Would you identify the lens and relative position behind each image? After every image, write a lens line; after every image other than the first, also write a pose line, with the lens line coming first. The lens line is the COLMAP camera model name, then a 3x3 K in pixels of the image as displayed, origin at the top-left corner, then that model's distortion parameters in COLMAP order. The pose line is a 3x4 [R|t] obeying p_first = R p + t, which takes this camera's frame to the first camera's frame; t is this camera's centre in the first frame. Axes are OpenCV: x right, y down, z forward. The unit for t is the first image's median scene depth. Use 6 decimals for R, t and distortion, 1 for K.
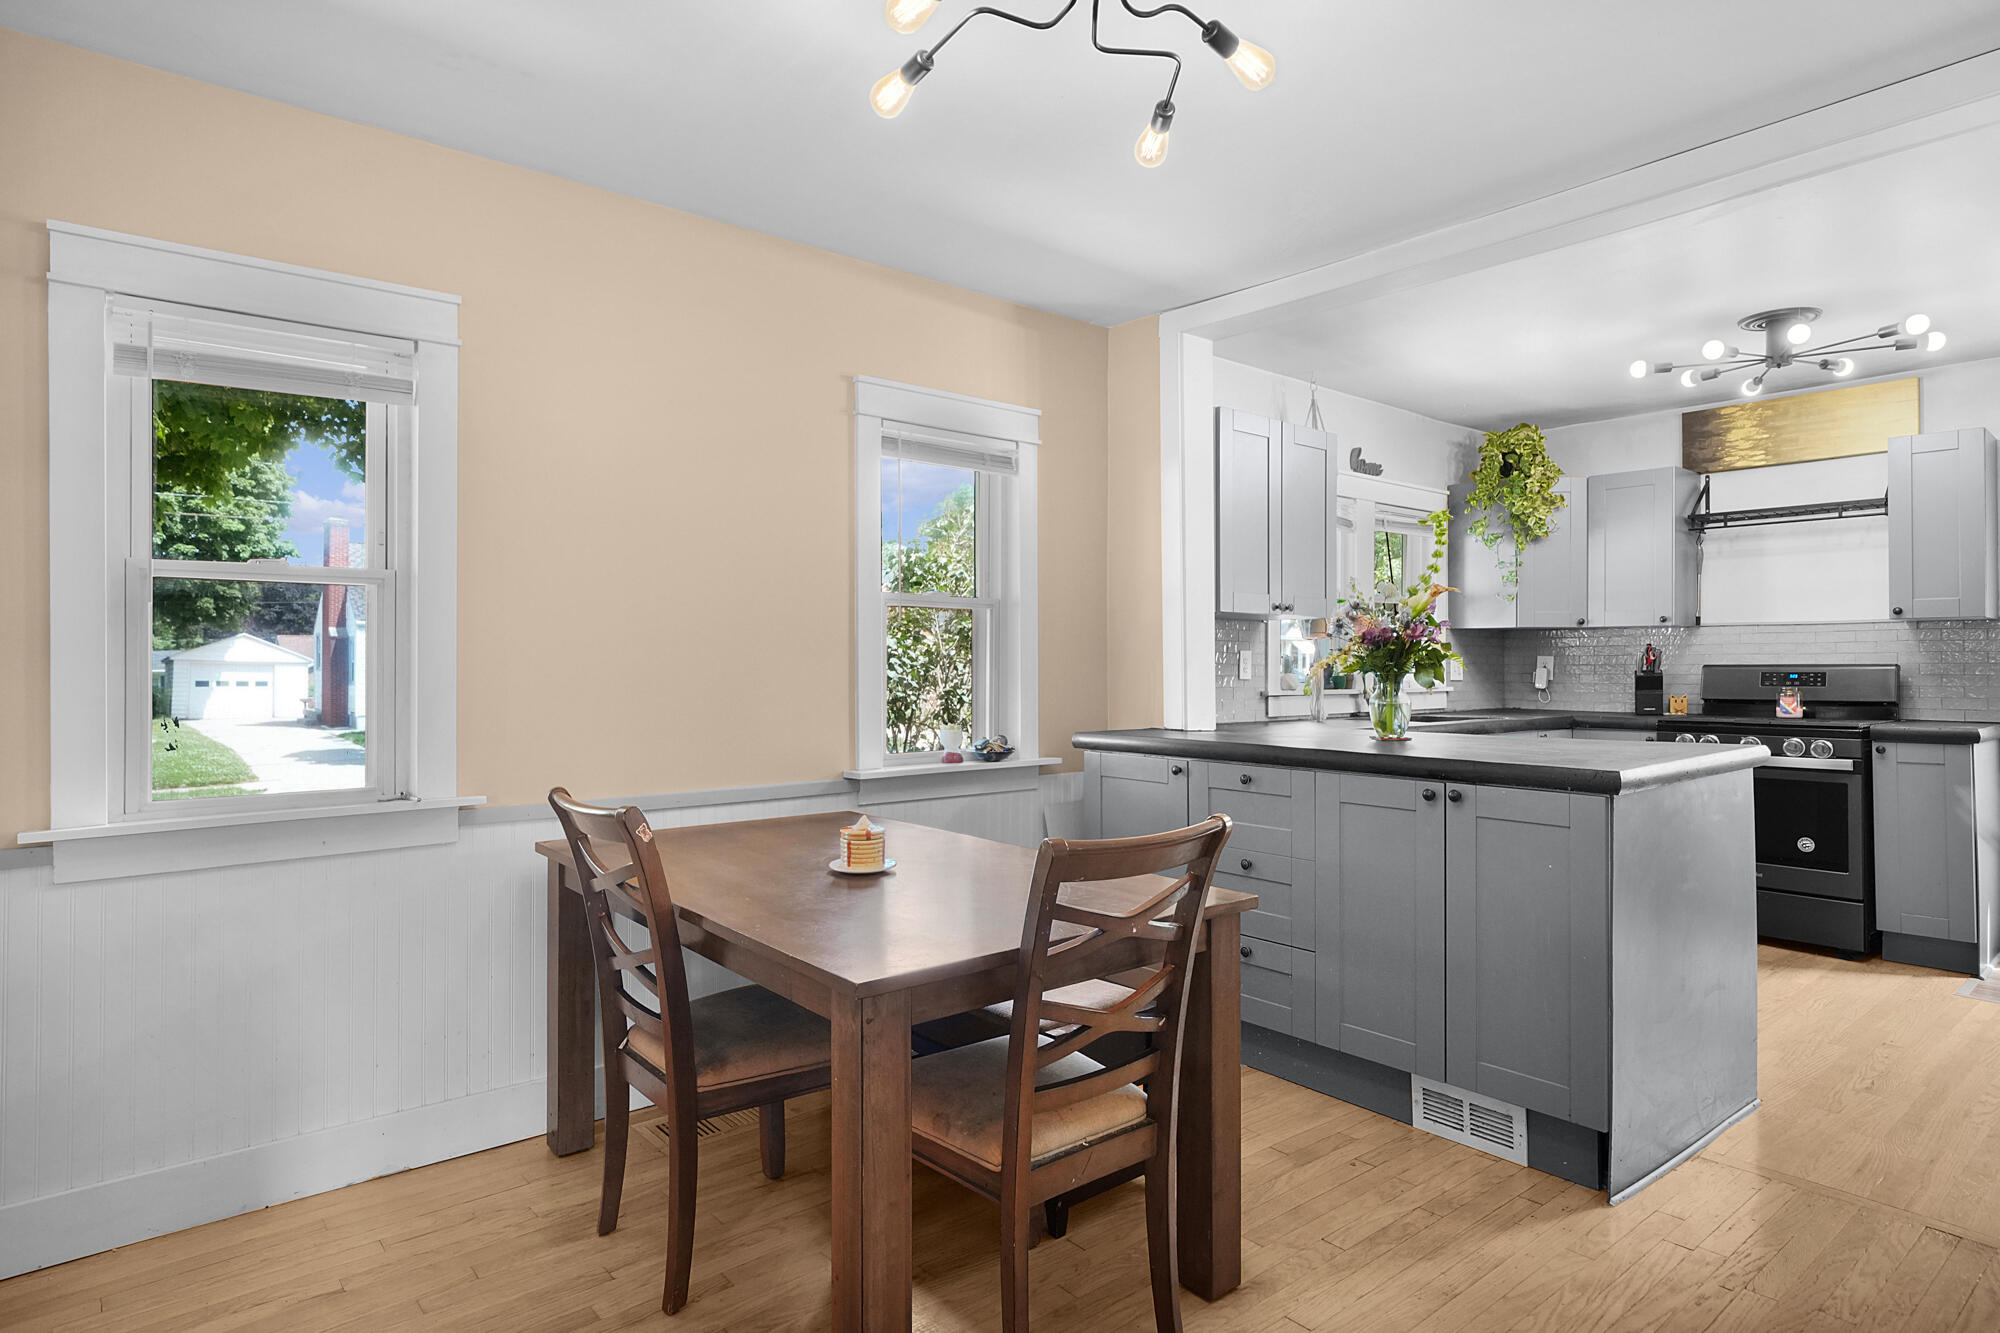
lens RADIAL K [[1094.9, 0, 1000.0], [0, 1094.9, 666.5], [0, 0, 1]] dist [-0.001602, 0.000816]
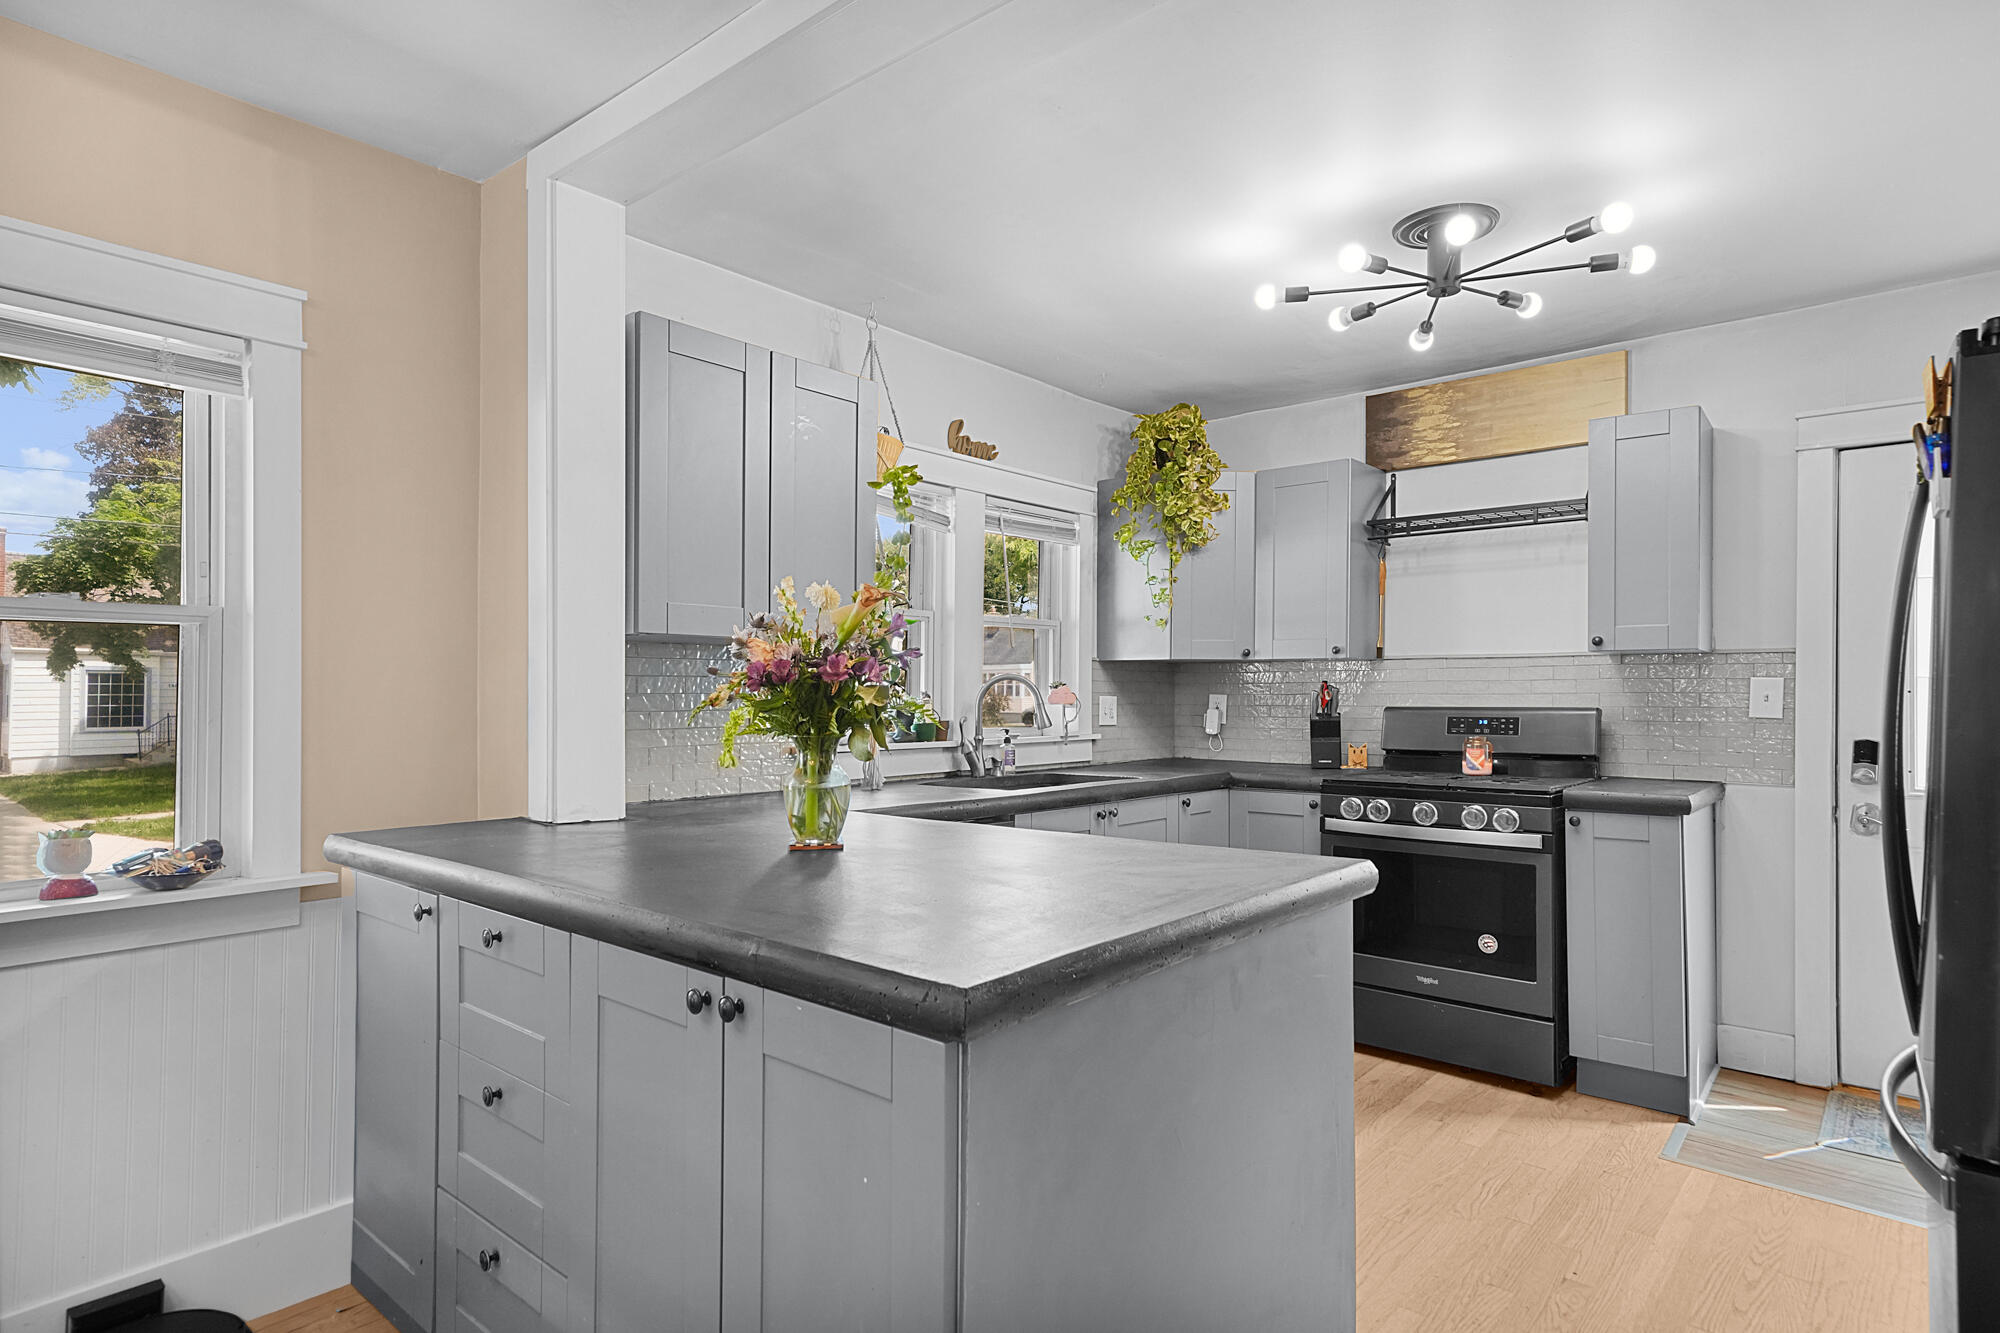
lens RADIAL K [[1076.2, 0, 993.7], [0, 1076.2, 707.8], [0, 0, 1]] dist [0.016220, 0.000479]
pose [[0.987188, -0.001907, 0.159548, 0.239598], [-0.000043, 0.999925, 0.012218, -0.011071], [-0.159559, -0.012069, 0.987115, 0.269738]]
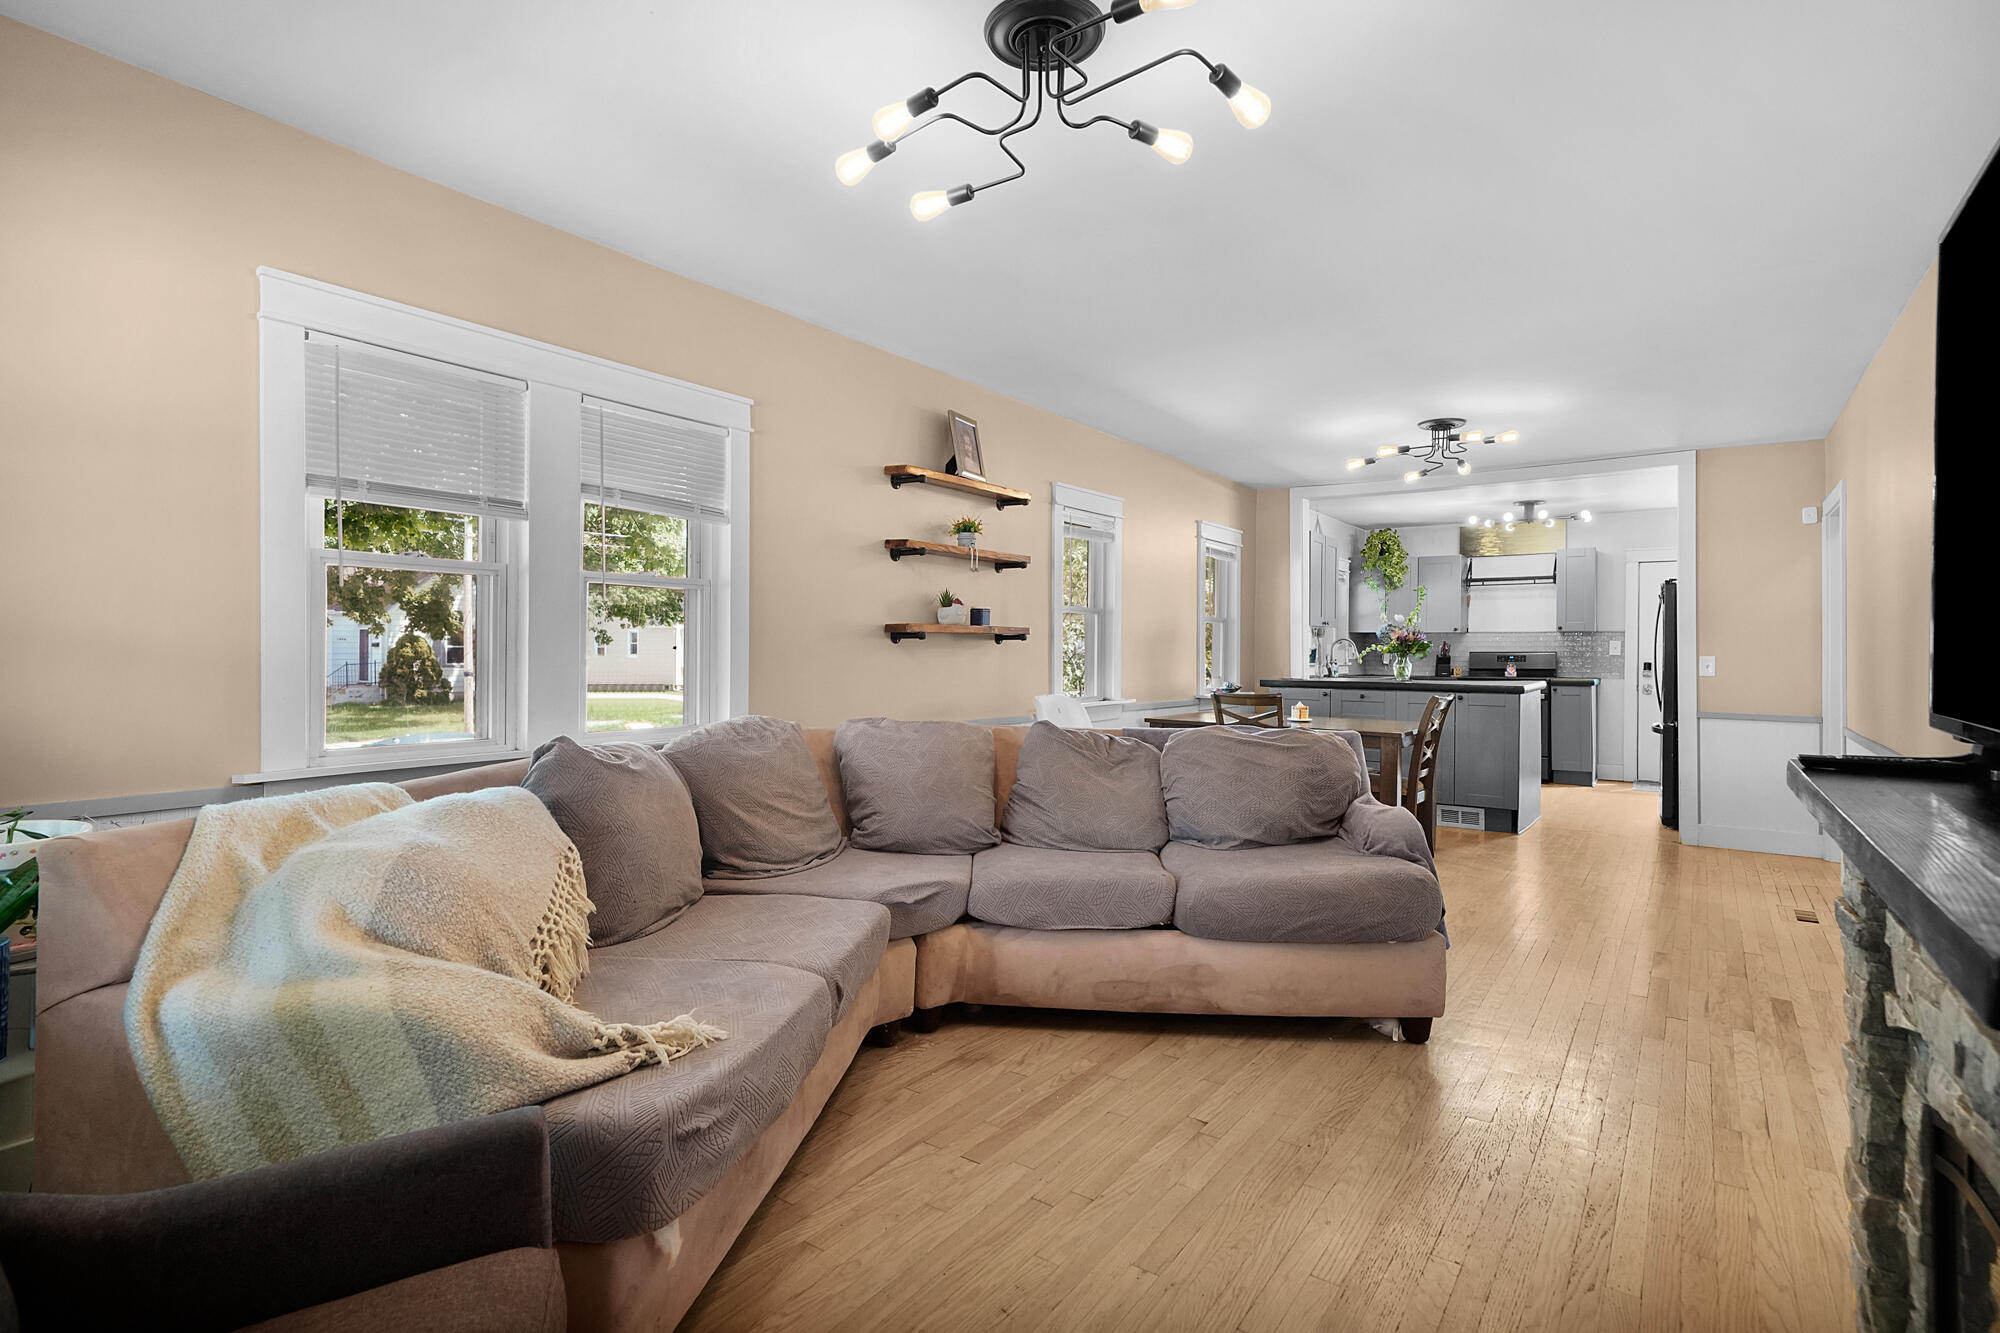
lens RADIAL K [[935.5, 0, 1000.0], [0, 935.5, 666.5], [0, 0, 1]] dist [-0.000101, 0.000009]
pose [[0.972103, 0.002823, 0.234537, -0.650858], [-0.005738, 0.999915, 0.011746, 0.010878], [-0.234484, -0.012764, 0.972036, -0.518204]]
